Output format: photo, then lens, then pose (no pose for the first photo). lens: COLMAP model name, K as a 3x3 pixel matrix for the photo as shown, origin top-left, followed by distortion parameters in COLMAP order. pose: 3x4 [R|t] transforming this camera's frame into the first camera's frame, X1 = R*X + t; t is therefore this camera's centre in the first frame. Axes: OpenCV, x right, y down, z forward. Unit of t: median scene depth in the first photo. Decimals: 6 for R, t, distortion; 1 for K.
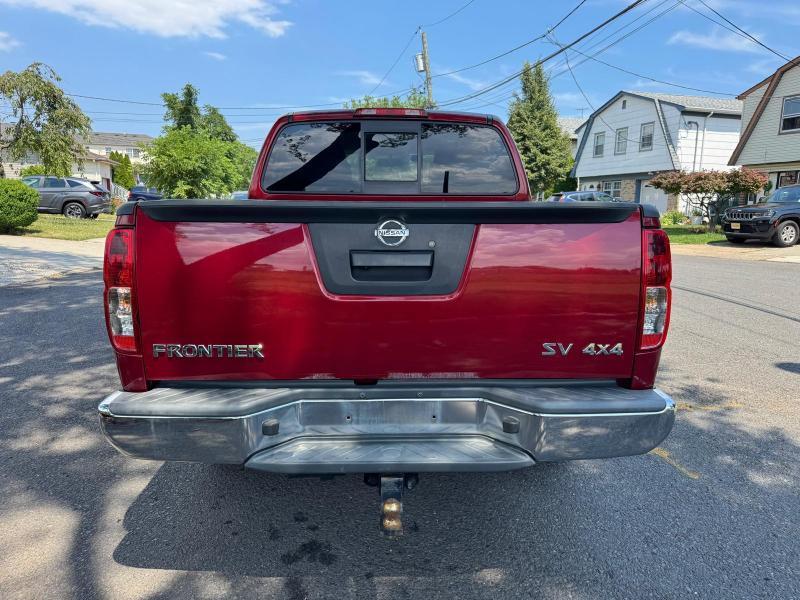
lens RADIAL K [[560.3, 0, 403.6], [0, 560.3, 296.4], [0, 0, 1]] dist [0.002355, 0.000363]
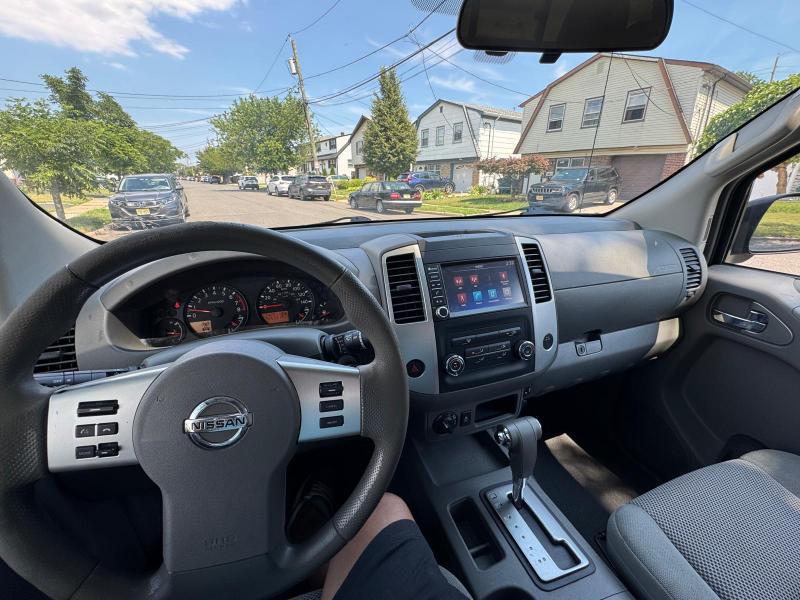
lens RADIAL K [[337.9, 0, 400.0], [0, 337.9, 300.0], [0, 0, 1]] dist [-0.008759, 0.000128]
pose [[0.953114, -0.109806, 0.281986, -0.014443], [0.057511, 0.980588, 0.187456, -0.029272], [-0.297096, -0.162450, 0.940927, 0.144125]]
